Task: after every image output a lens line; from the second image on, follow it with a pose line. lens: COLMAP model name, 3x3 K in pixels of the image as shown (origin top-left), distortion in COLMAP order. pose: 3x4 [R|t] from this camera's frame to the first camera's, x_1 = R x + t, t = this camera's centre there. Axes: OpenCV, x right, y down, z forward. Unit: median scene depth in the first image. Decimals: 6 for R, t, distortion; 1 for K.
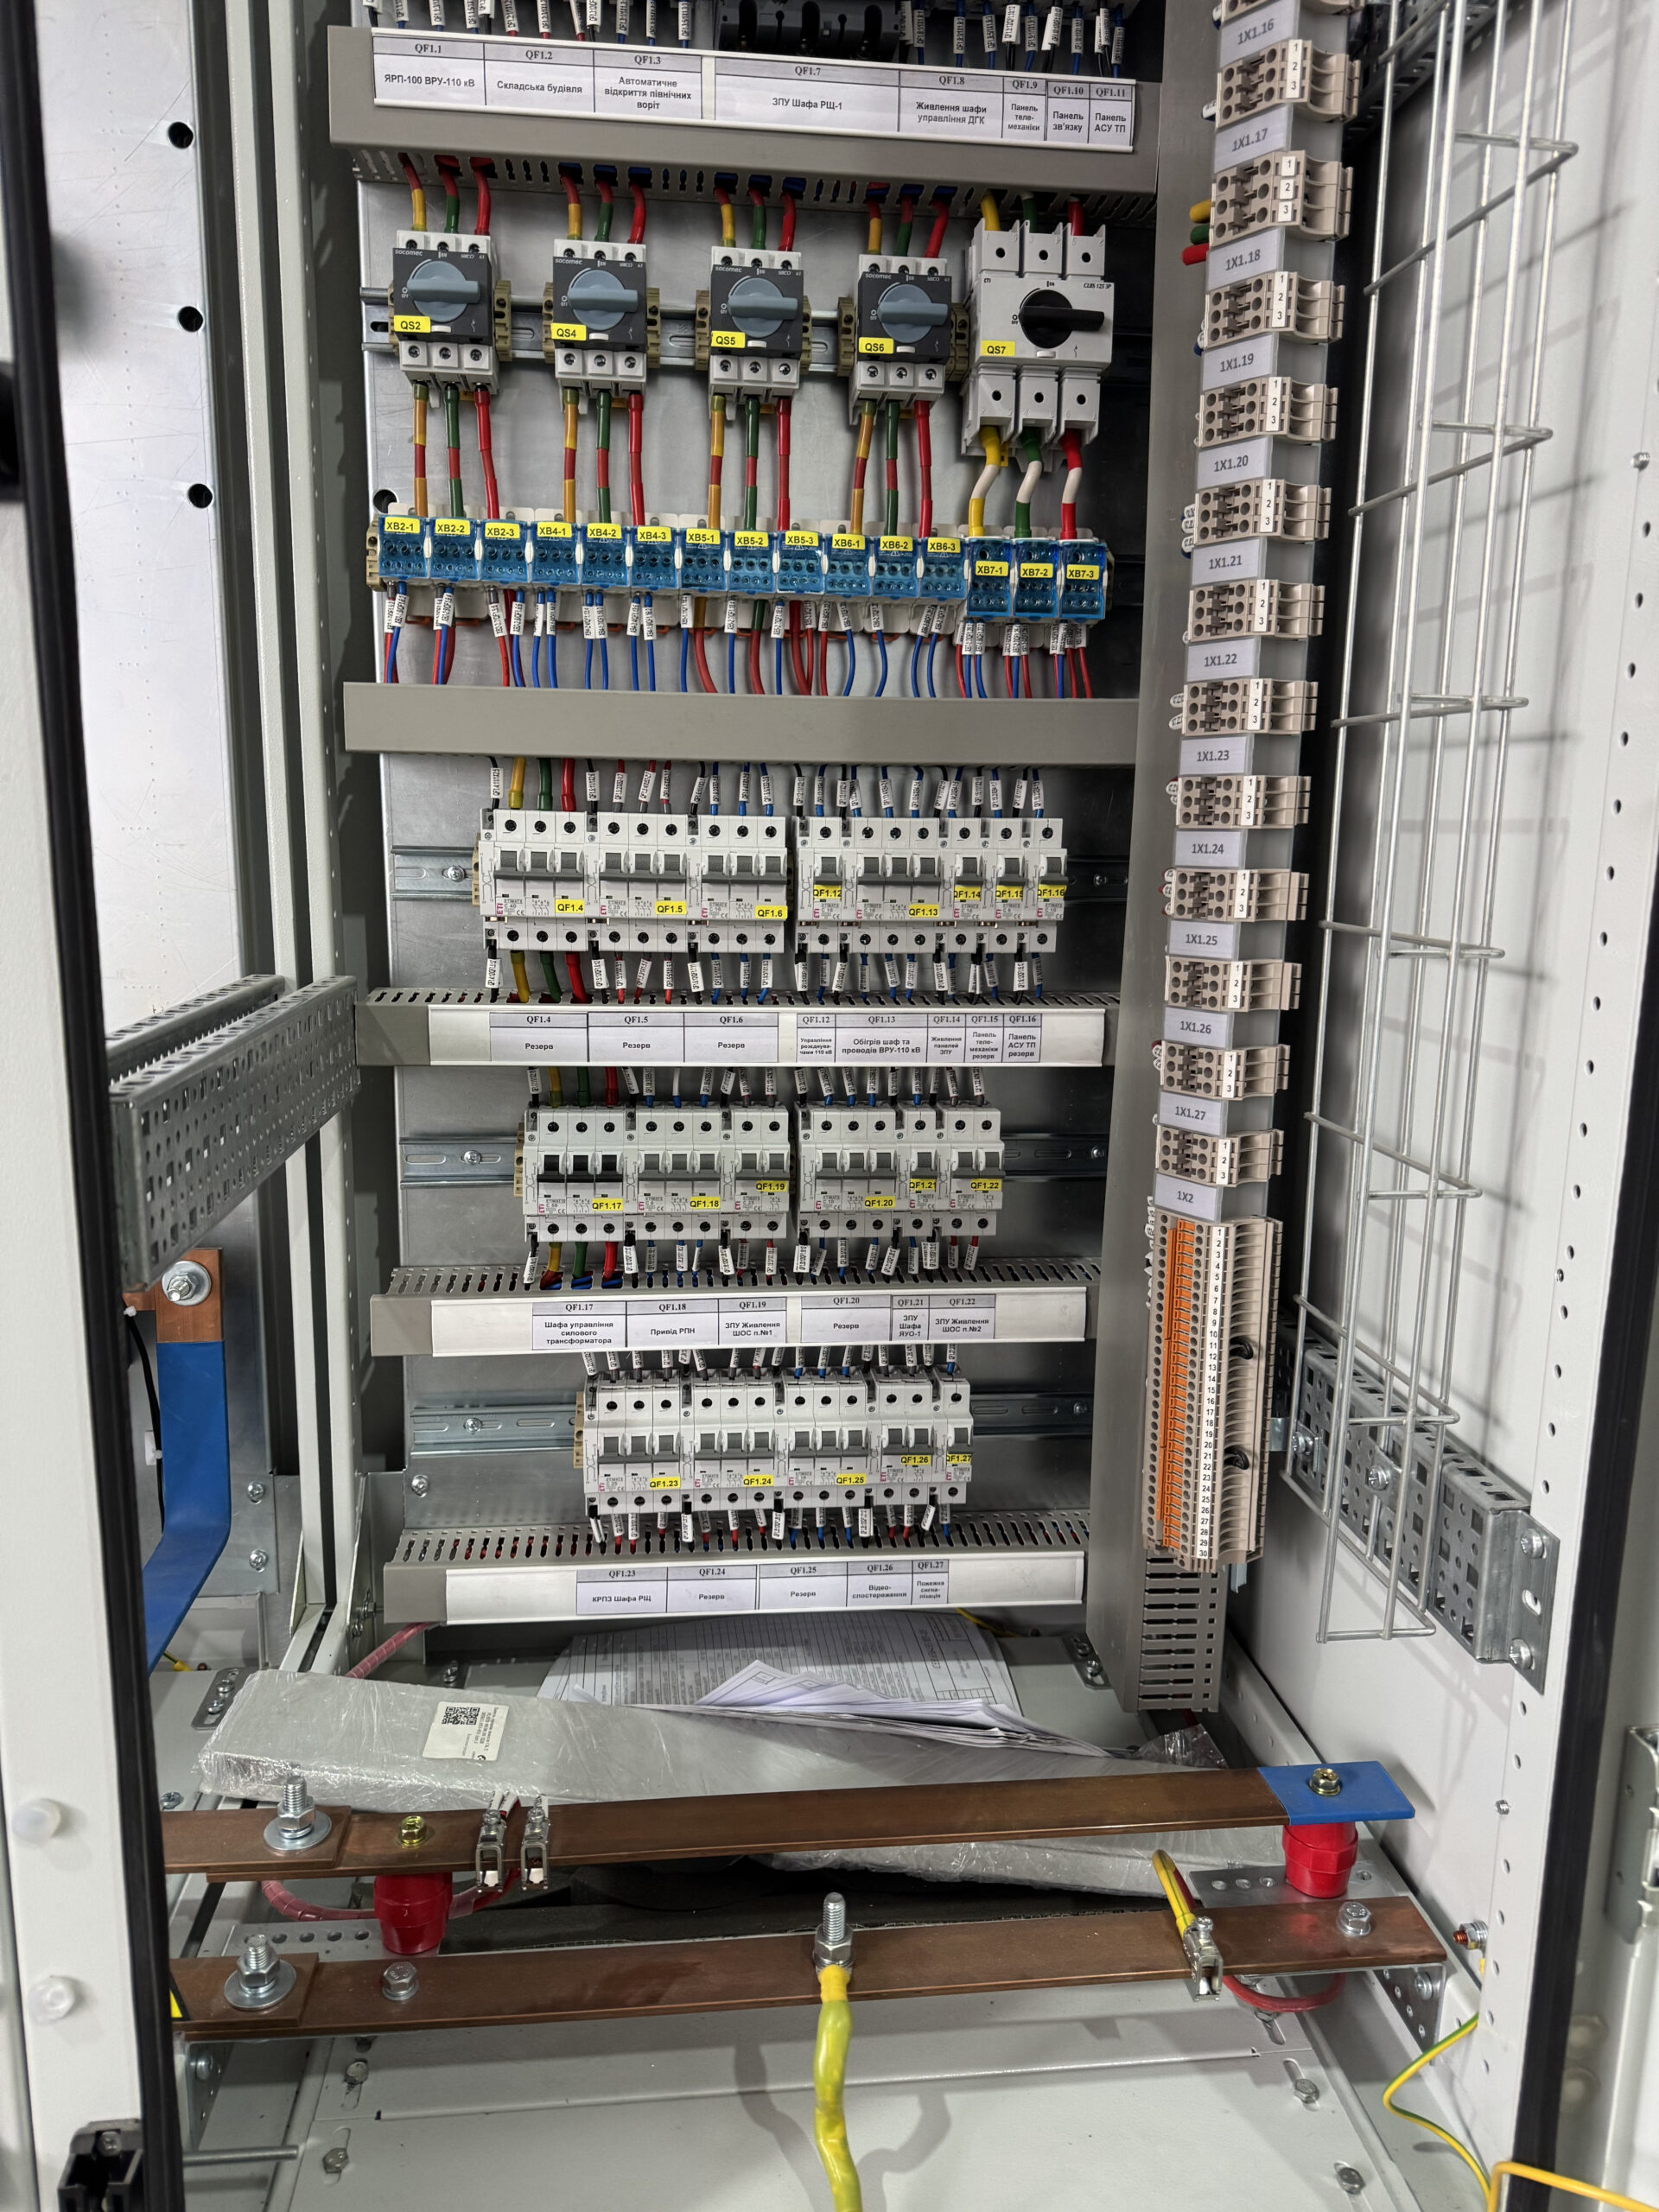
lens RADIAL K [[1557.4, 0, 818.9], [0, 1557.4, 1102.7], [0, 0, 1]] dist [-0.001567, 0.008639]
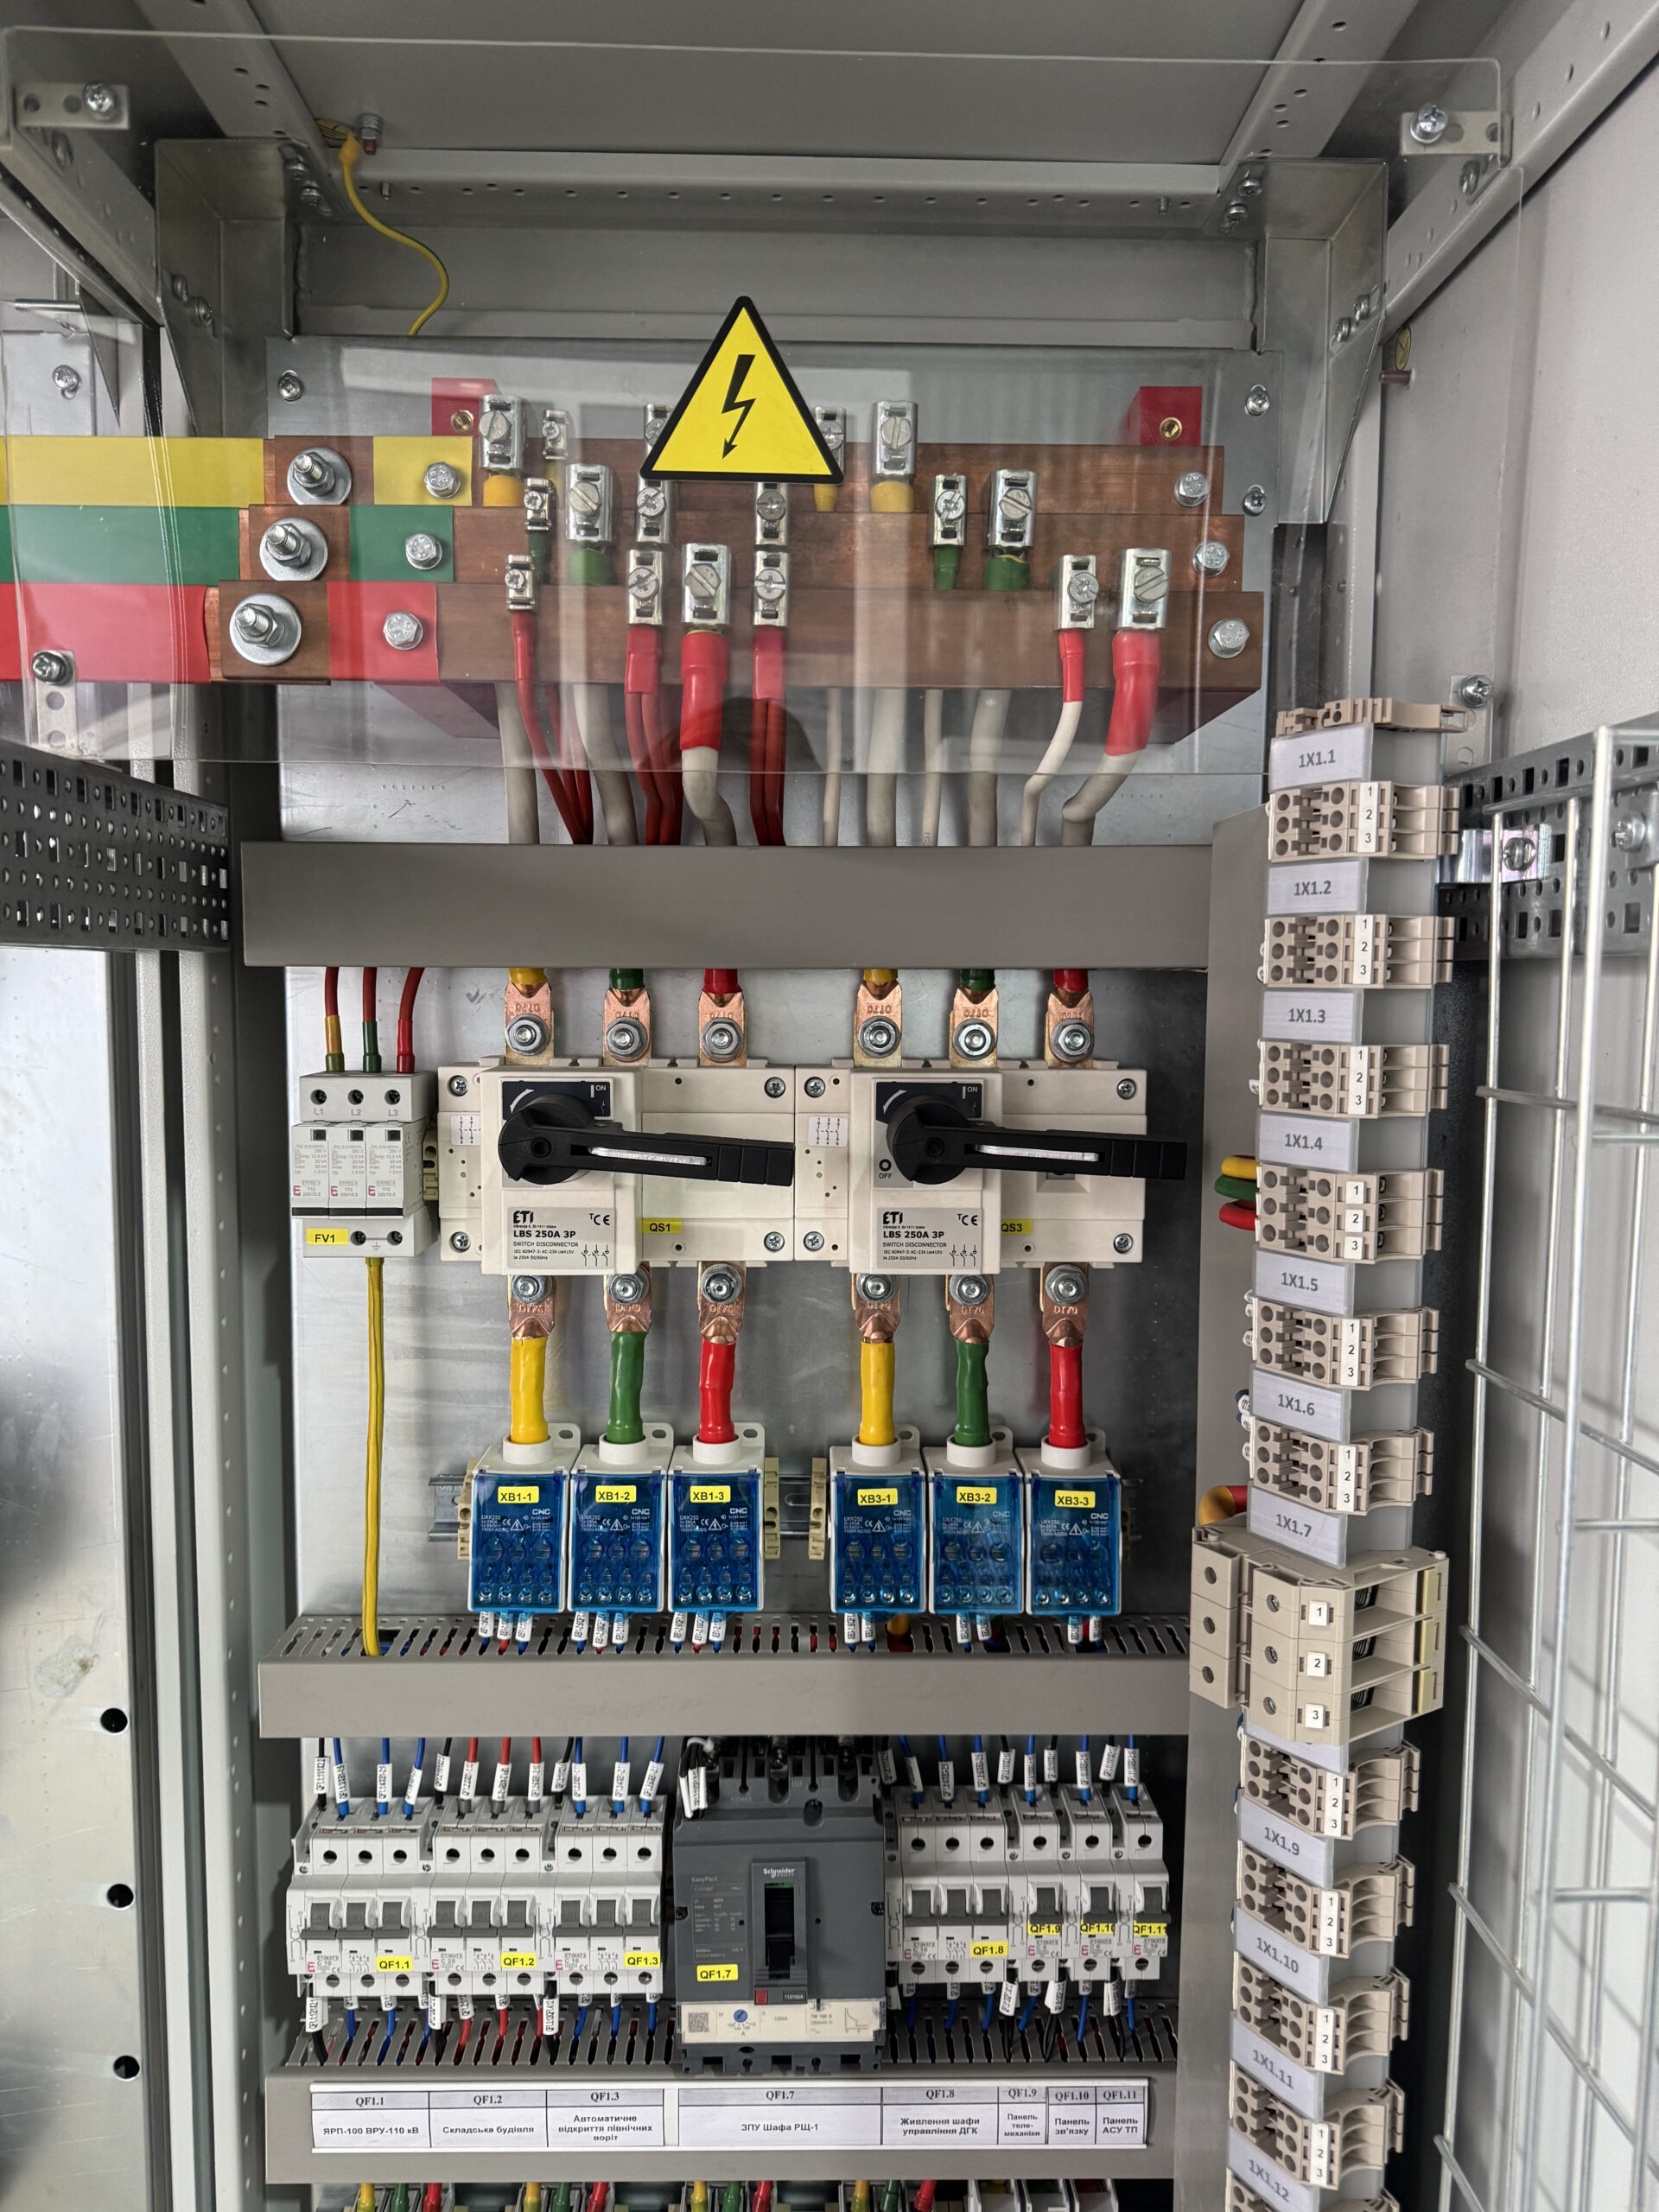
lens RADIAL K [[1557.4, 0, 836.2], [0, 1557.4, 1110.0], [0, 0, 1]] dist [-0.001567, 0.008639]
pose [[0.996492, 0.004243, -0.083575, 0.097656], [-0.011821, 0.995837, -0.090384, -1.135021], [0.082844, 0.091055, 0.992394, 0.045376]]
